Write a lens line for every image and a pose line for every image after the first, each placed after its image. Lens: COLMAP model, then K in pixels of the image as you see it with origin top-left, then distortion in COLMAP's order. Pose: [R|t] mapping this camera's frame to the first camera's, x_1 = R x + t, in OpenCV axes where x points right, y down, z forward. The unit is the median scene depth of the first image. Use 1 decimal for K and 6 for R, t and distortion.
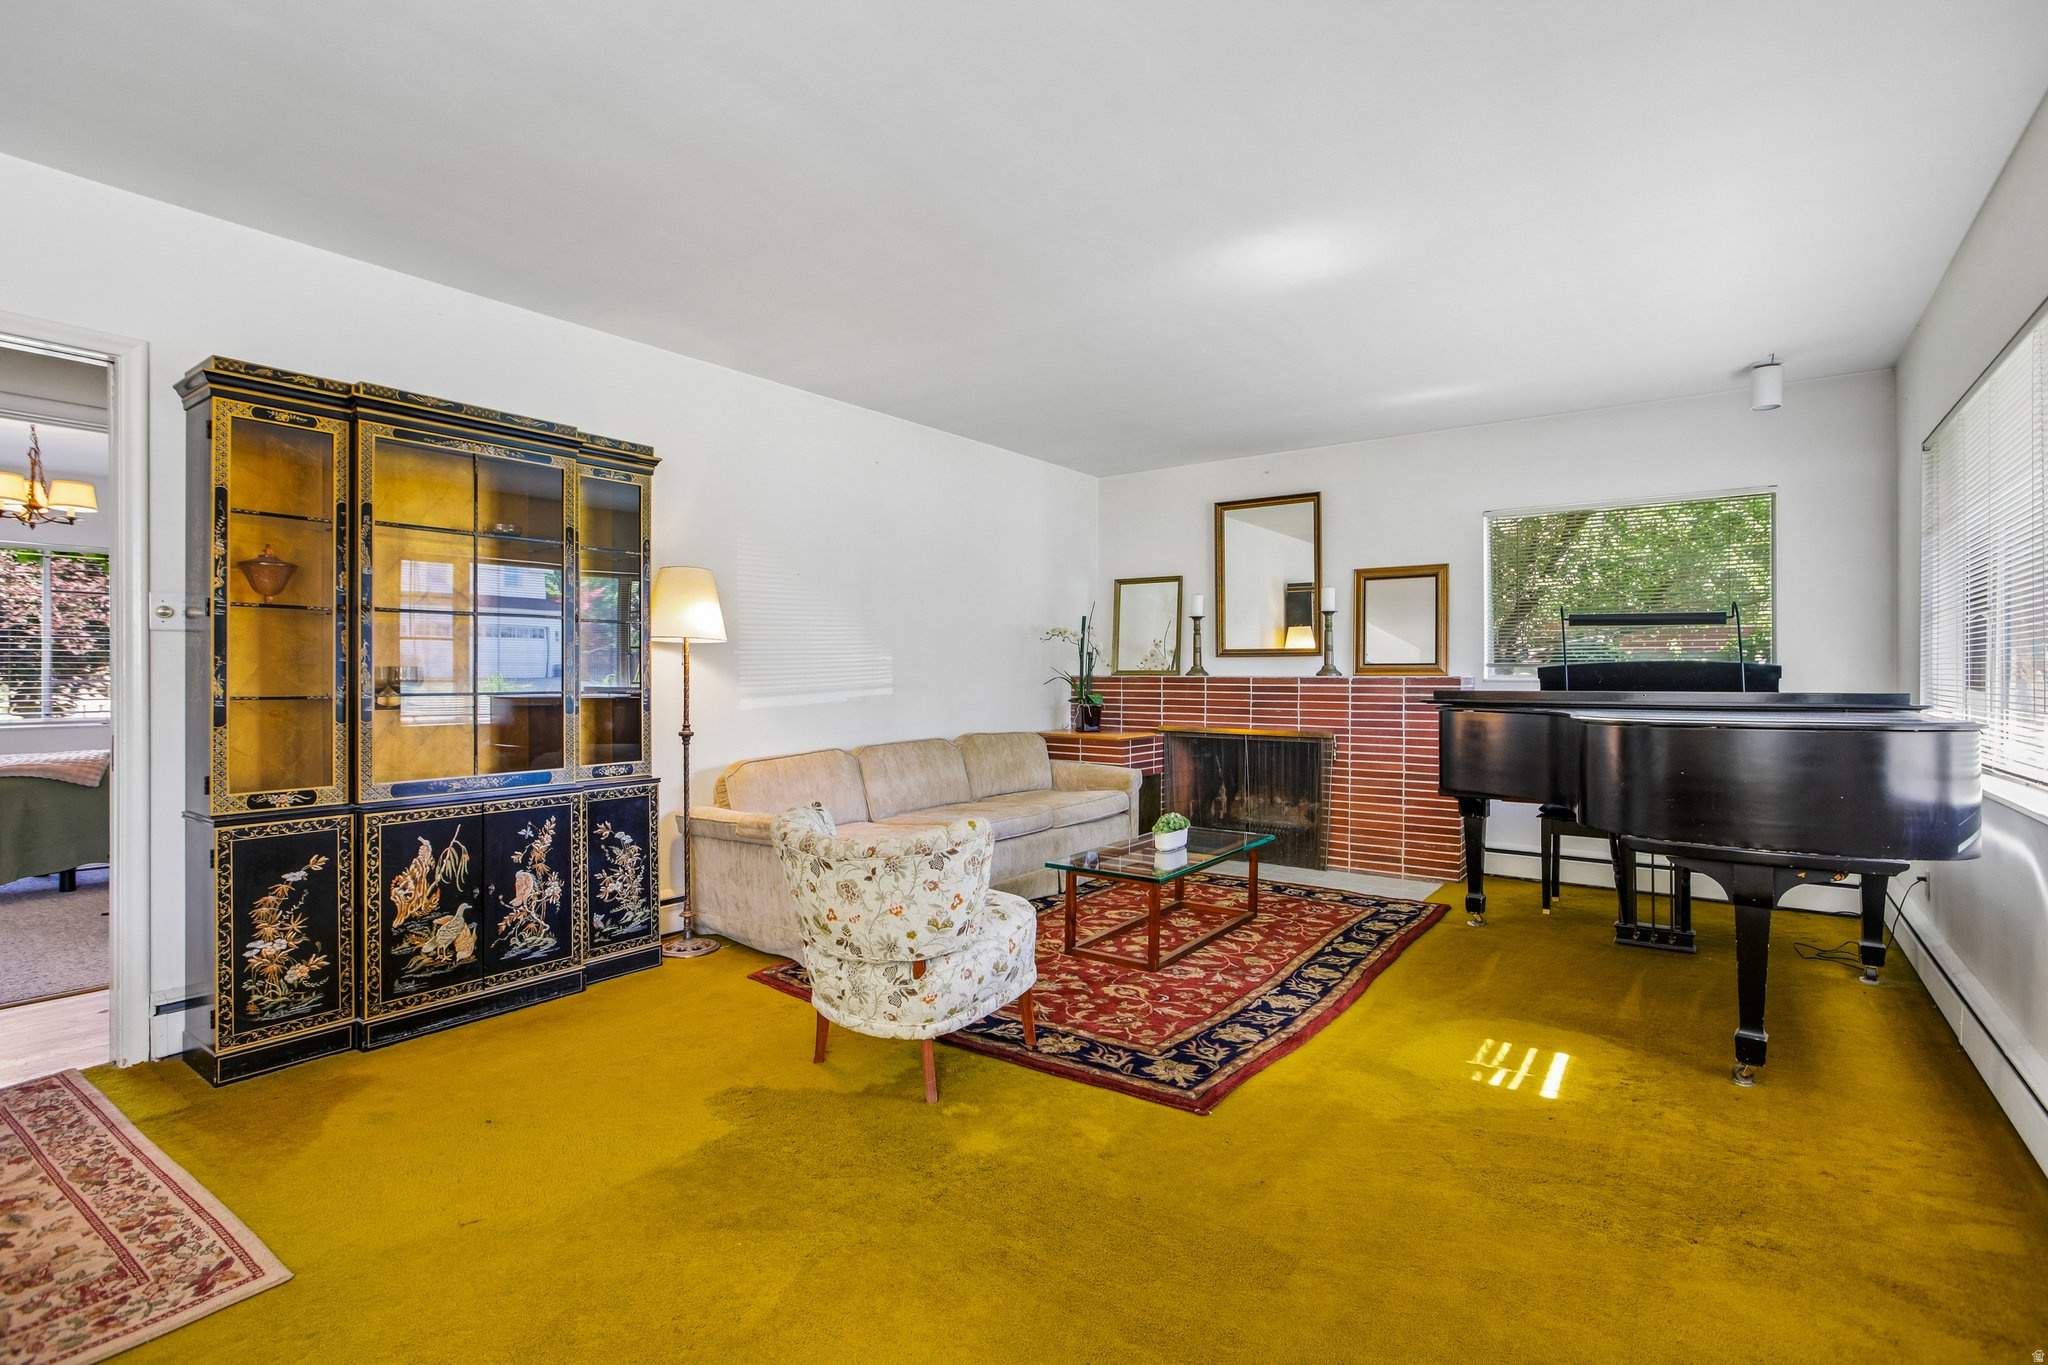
lens RADIAL K [[967.7, 0, 1024.0], [0, 967.7, 682.5], [0, 0, 1]] dist [-0.032807, 0.010835]
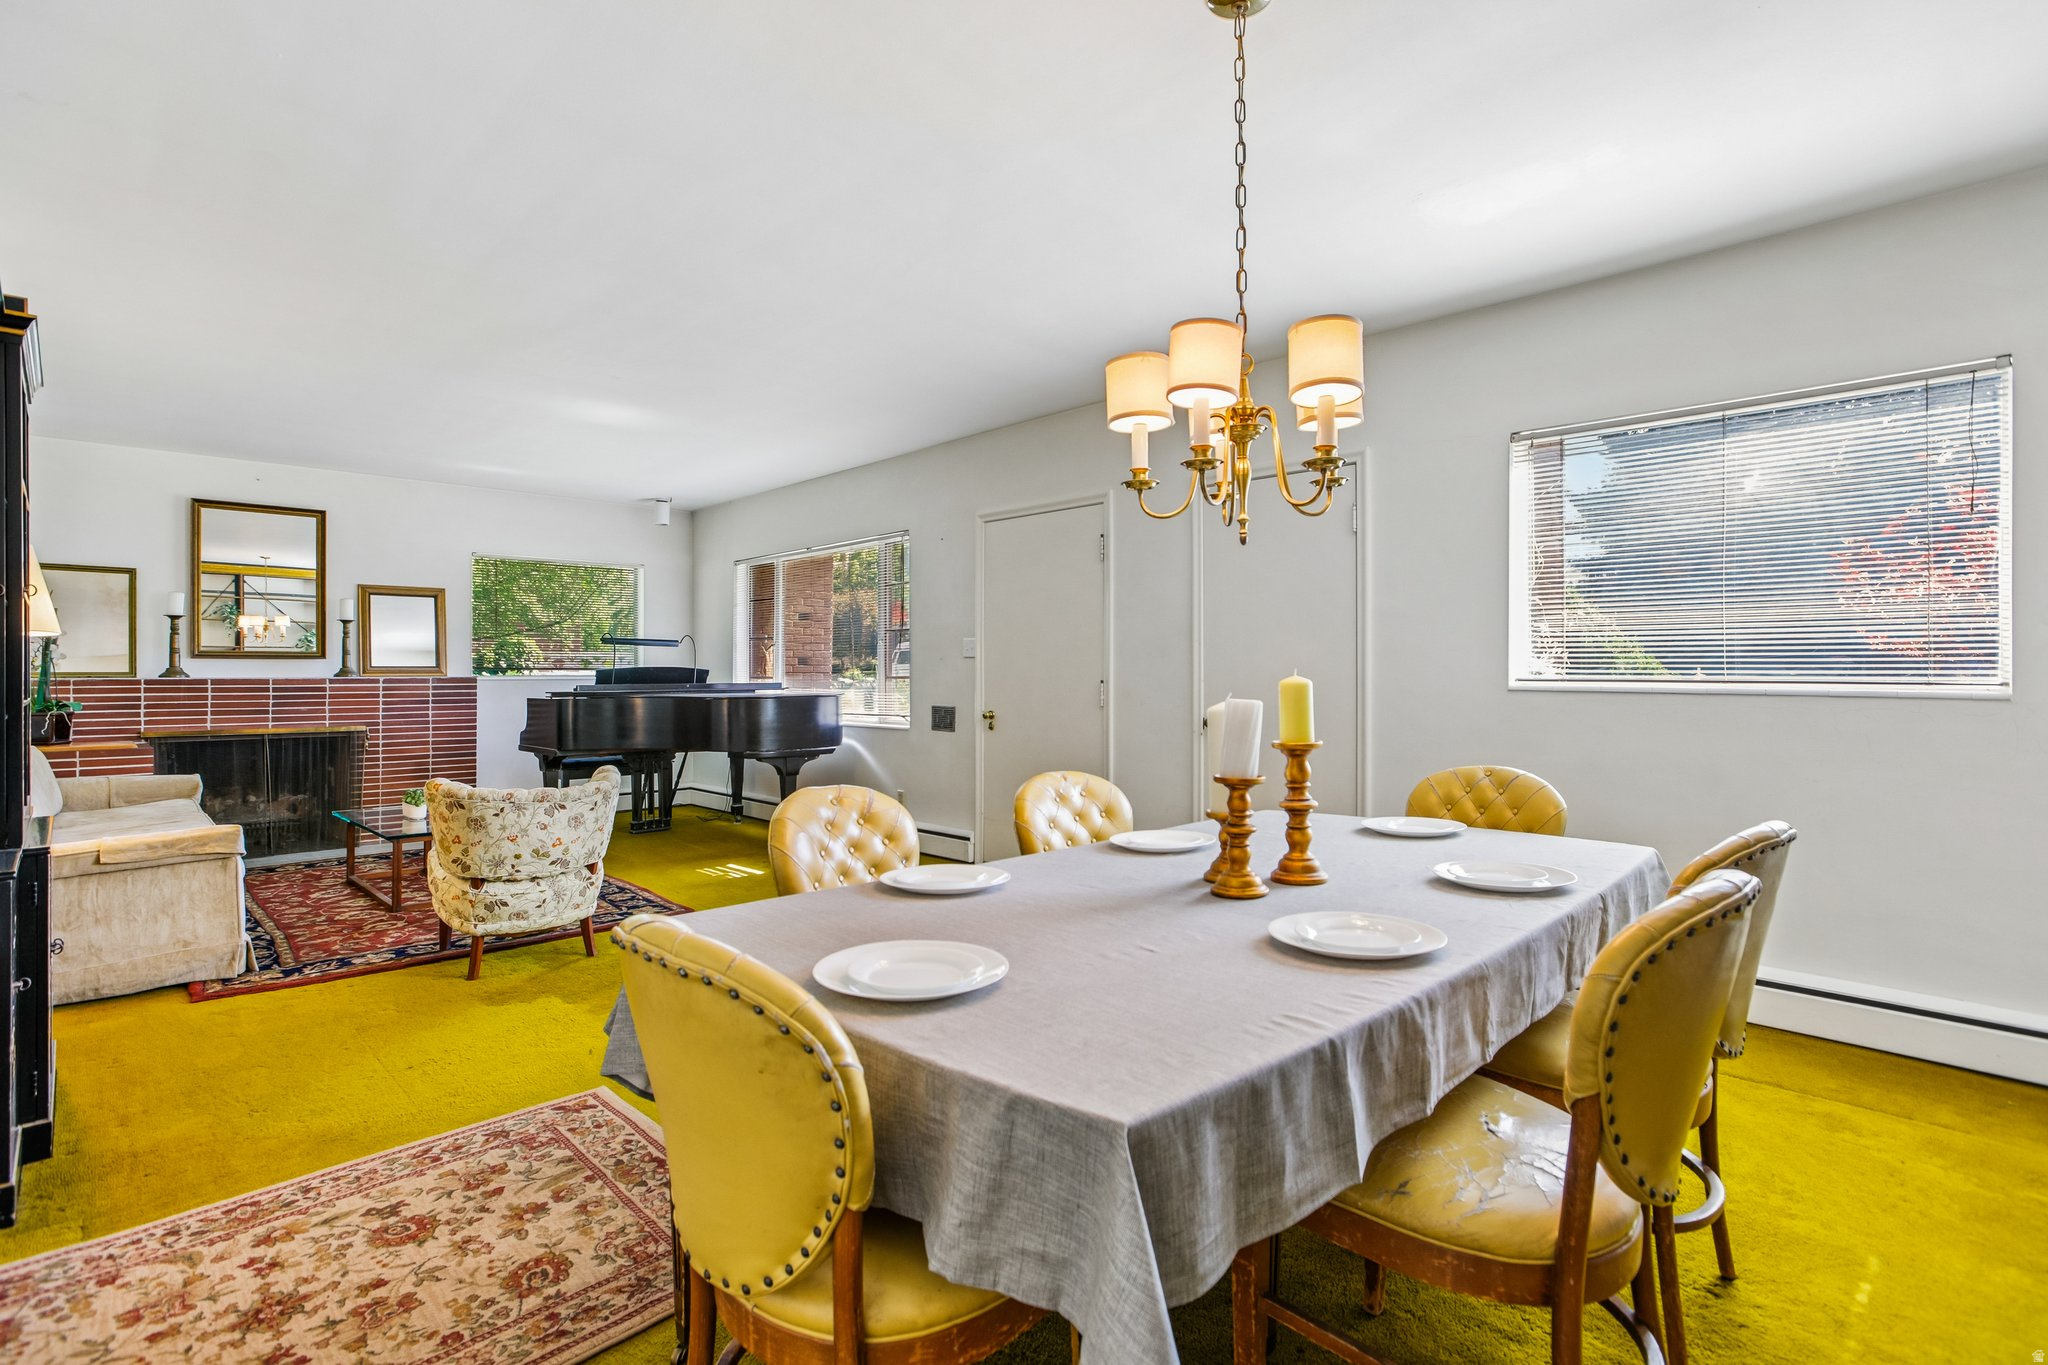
lens RADIAL K [[967.7, 0, 1024.0], [0, 967.7, 682.5], [0, 0, 1]] dist [-0.032807, 0.010835]
pose [[0.162957, -0.012731, 0.986551, -0.661621], [0.009003, 0.999894, 0.011417, -0.005775], [-0.986592, 0.007022, 0.163054, 0.030013]]
